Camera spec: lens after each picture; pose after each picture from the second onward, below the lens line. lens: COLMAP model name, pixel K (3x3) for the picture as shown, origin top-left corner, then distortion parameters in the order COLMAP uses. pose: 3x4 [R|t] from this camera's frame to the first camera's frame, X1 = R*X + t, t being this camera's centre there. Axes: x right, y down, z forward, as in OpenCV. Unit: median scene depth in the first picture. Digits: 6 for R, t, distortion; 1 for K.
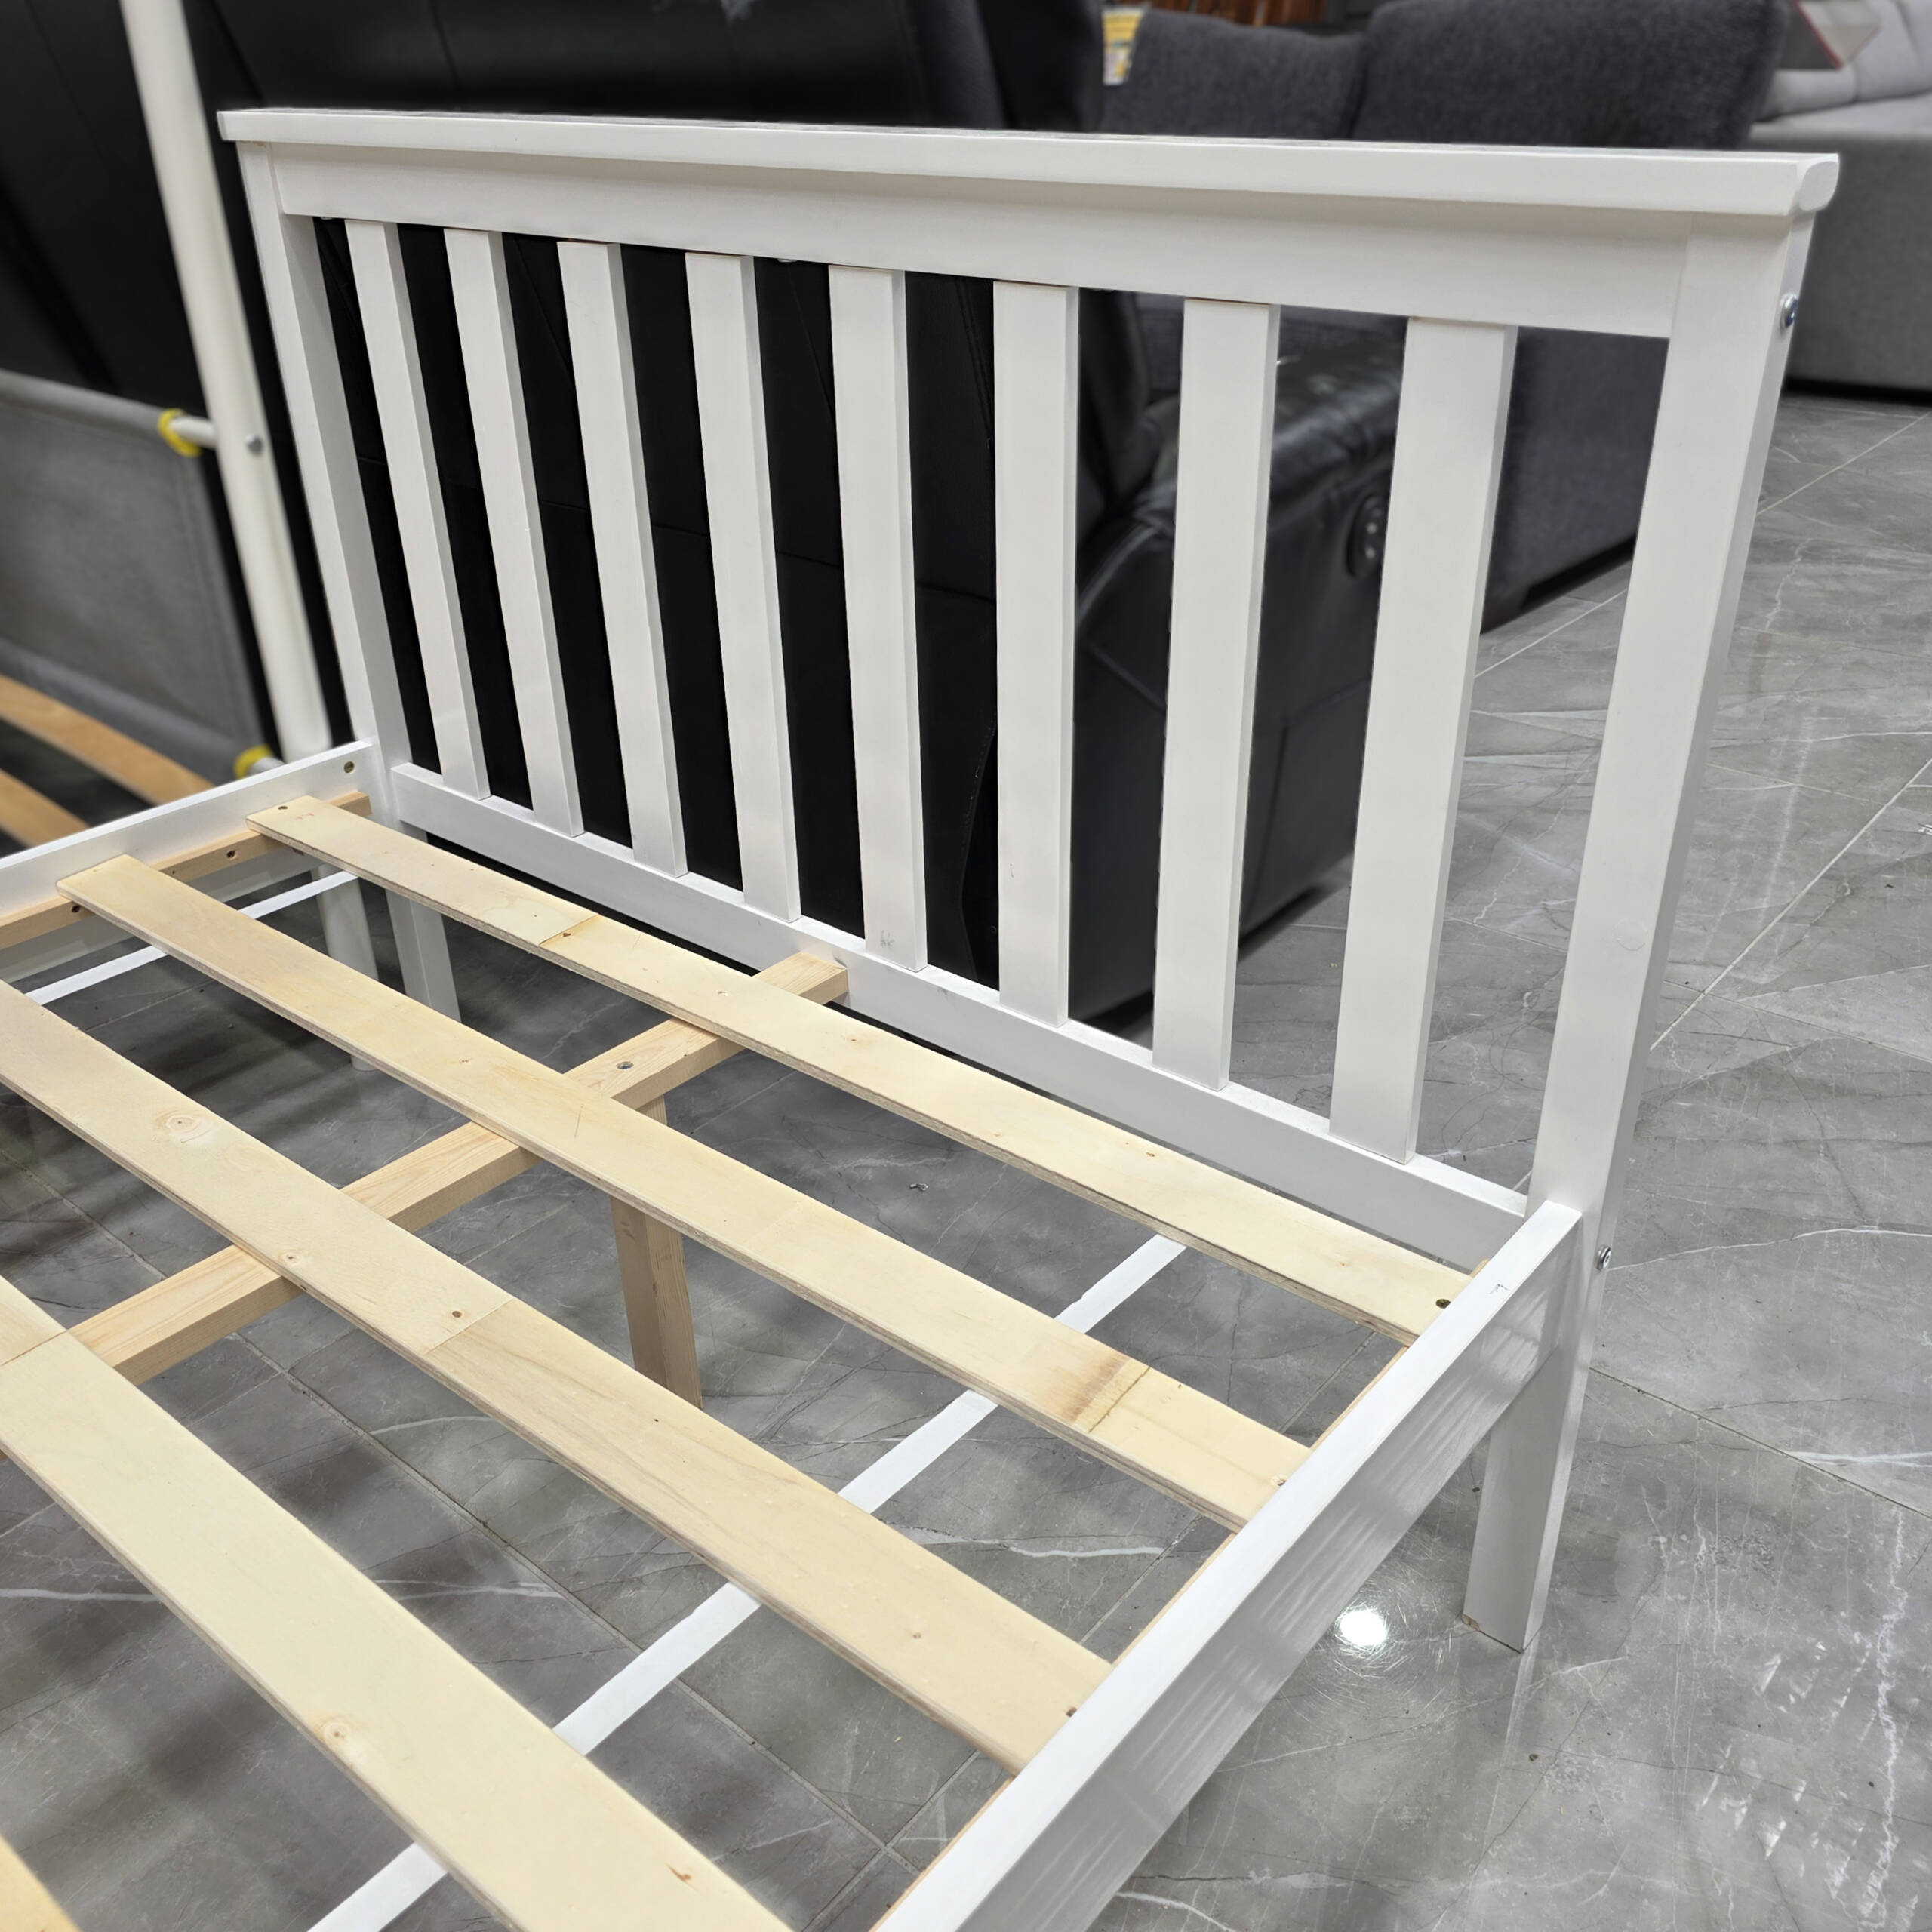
lens RADIAL K [[1749.7, 0, 952.2], [0, 1749.7, 963.0], [0, 0, 1]] dist [0.072688, -0.100152]
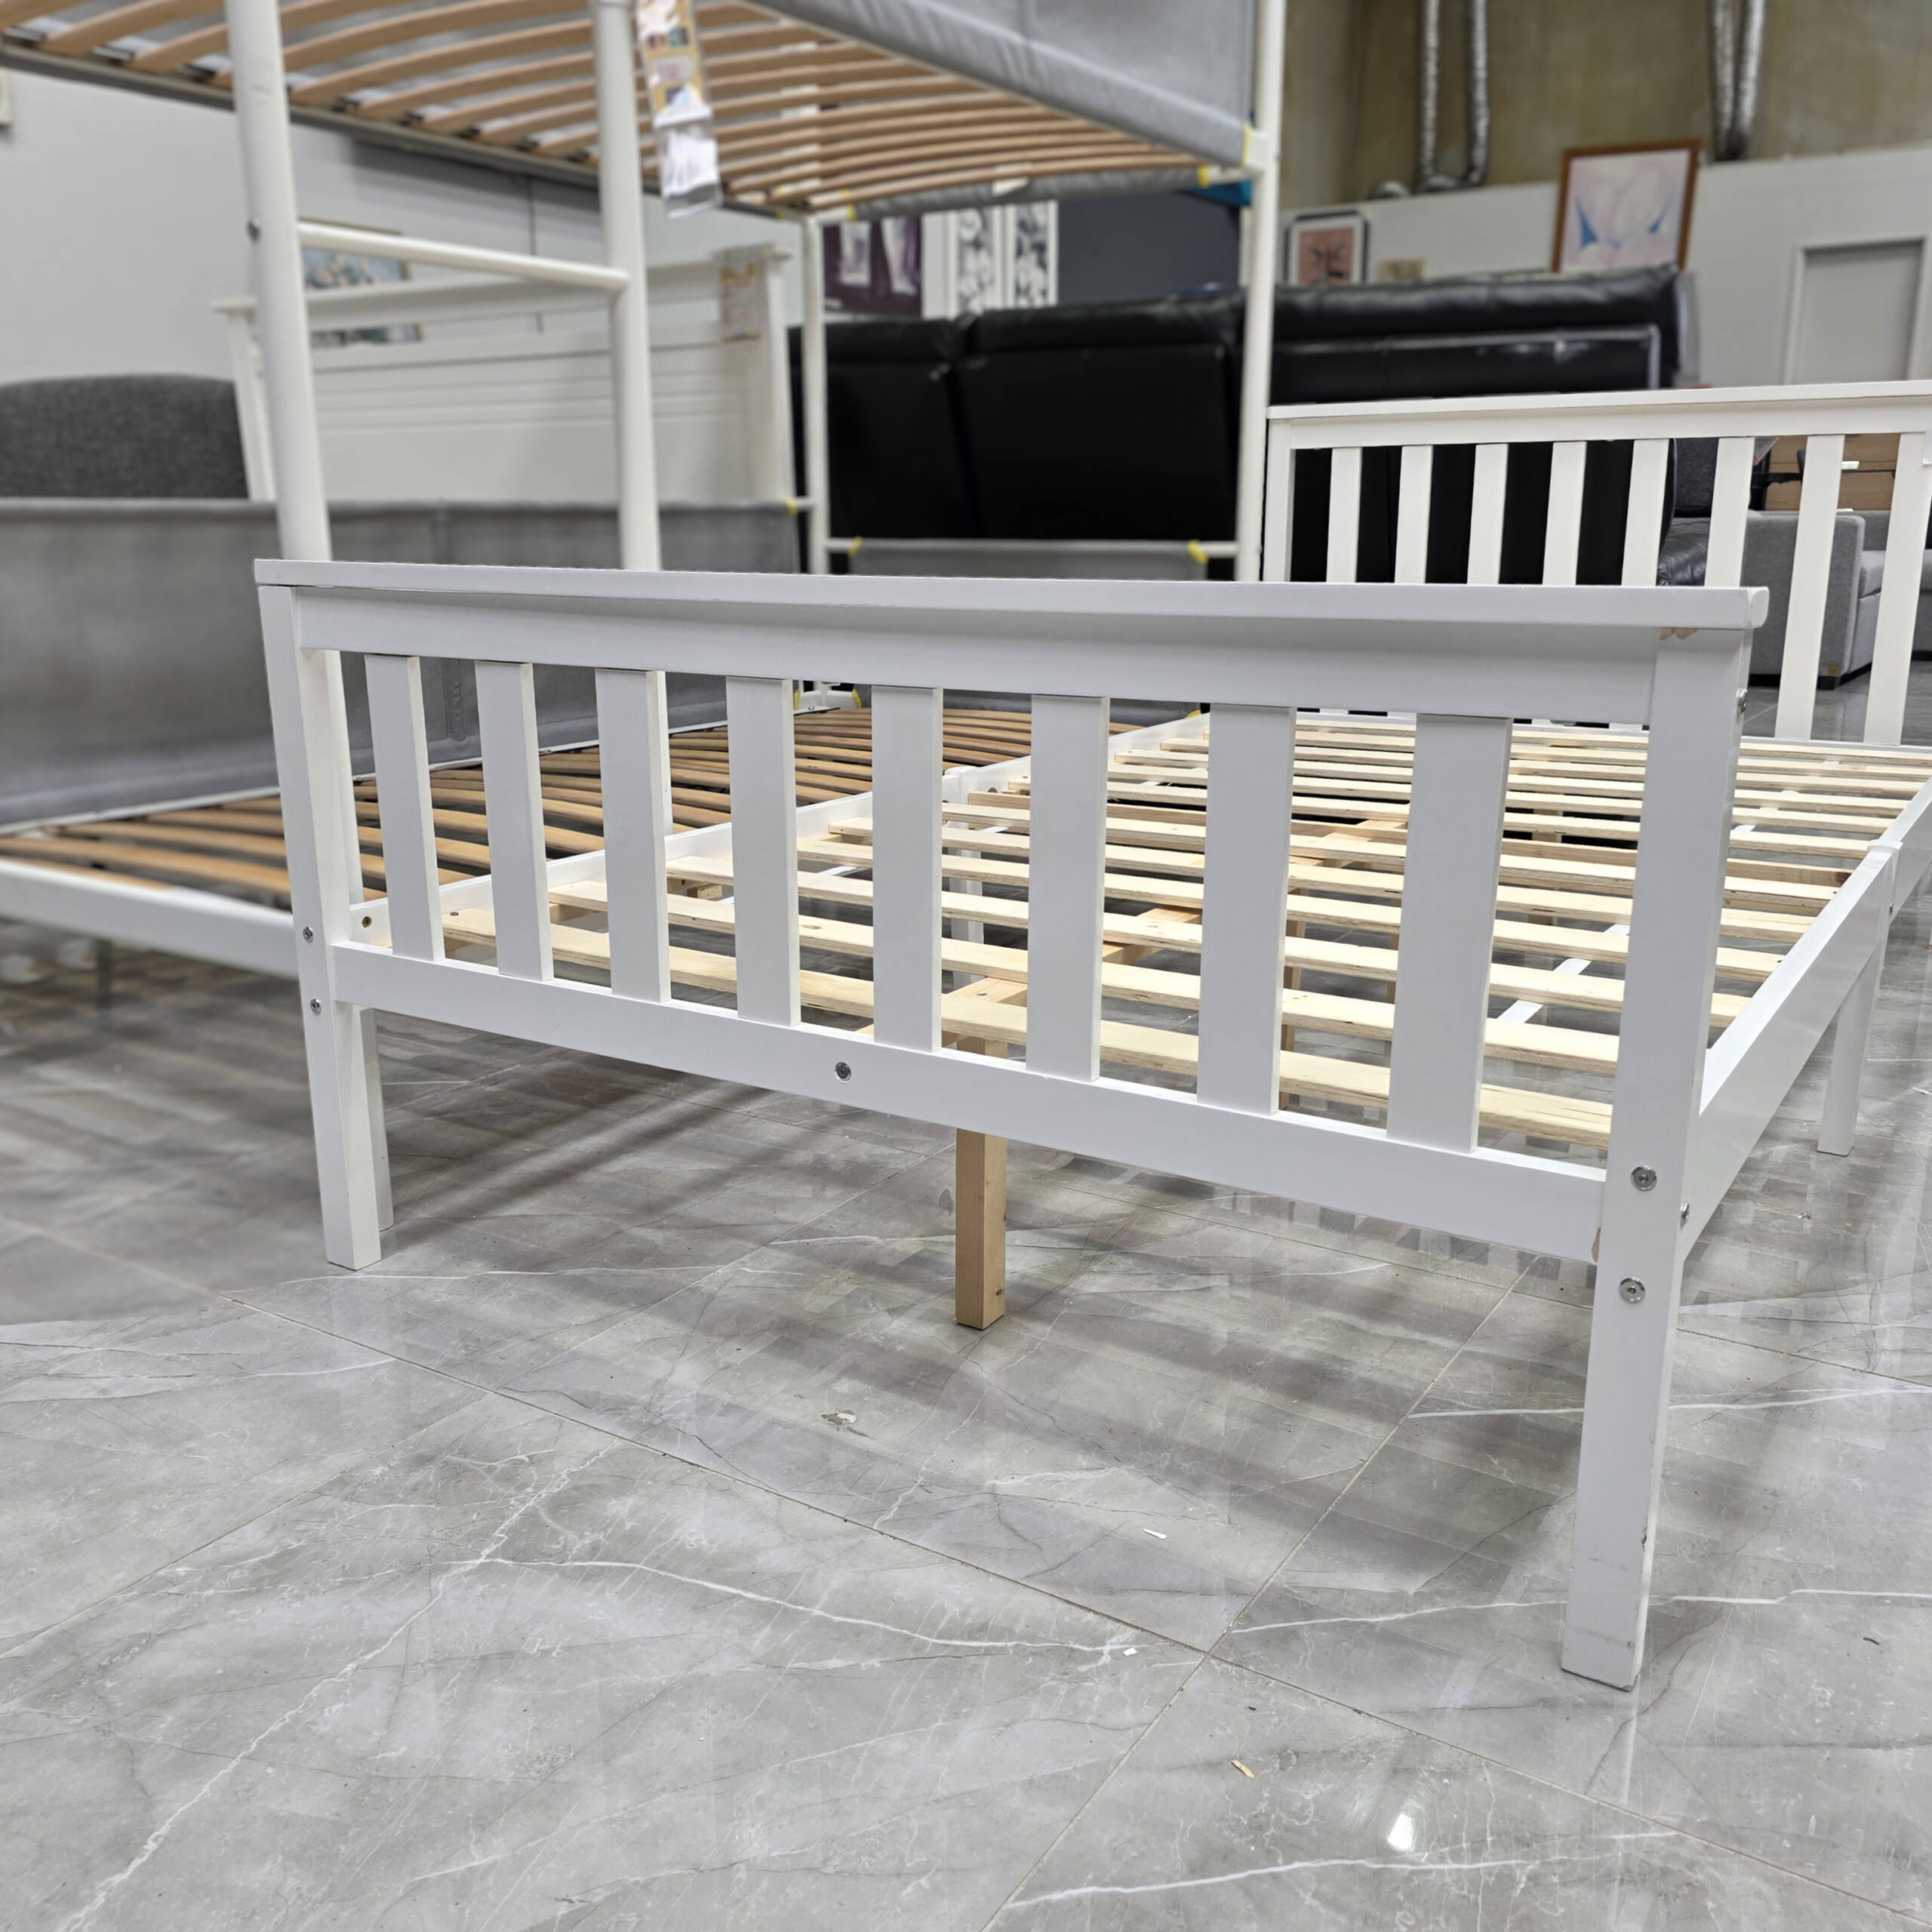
lens RADIAL K [[1749.7, 0, 952.2], [0, 1749.7, 963.0], [0, 0, 1]] dist [0.072688, -0.100152]
pose [[0.993501, -0.010086, 0.113374, -1.114607], [0.037740, 0.968909, -0.244522, 0.783826], [-0.107383, 0.247212, 0.962993, -1.009448]]
